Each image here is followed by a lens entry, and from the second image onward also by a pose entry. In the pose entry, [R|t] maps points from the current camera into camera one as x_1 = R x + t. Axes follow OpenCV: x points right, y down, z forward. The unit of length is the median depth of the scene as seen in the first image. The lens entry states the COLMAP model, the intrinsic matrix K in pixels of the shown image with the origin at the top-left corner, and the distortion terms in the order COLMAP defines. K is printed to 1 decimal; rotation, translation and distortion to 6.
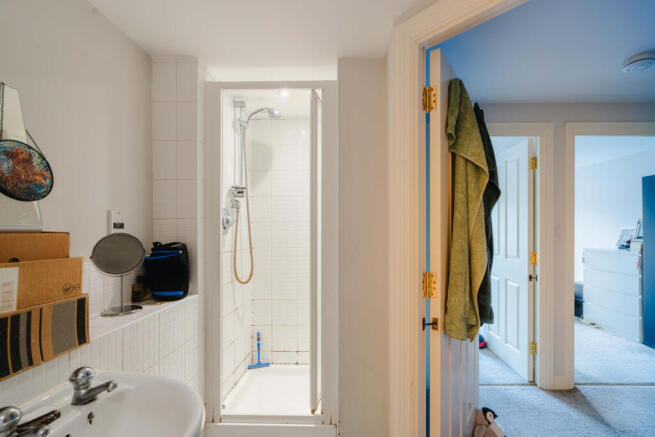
lens RADIAL K [[298.2, 0, 327.7], [0, 298.2, 220.8], [0, 0, 1]] dist [0.000465, 0.000100]
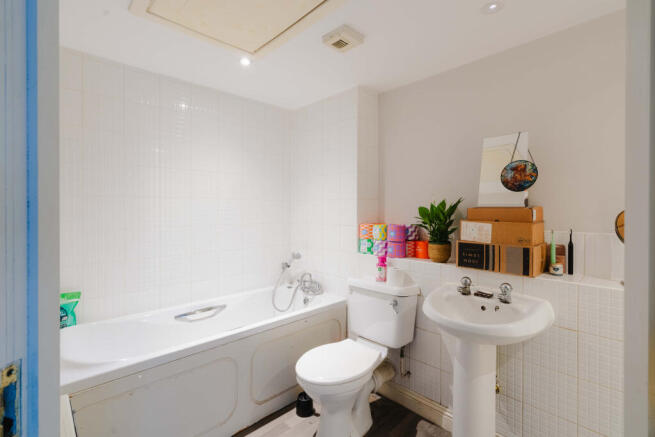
lens RADIAL K [[298.2, 0, 327.7], [0, 298.2, 220.8], [0, 0, 1]] dist [0.000465, 0.000100]
pose [[-0.690511, 0.004306, -0.723309, 1.227144], [0.001873, 0.999990, 0.004164, 0.111487], [0.723320, 0.001521, -0.690512, 1.480031]]
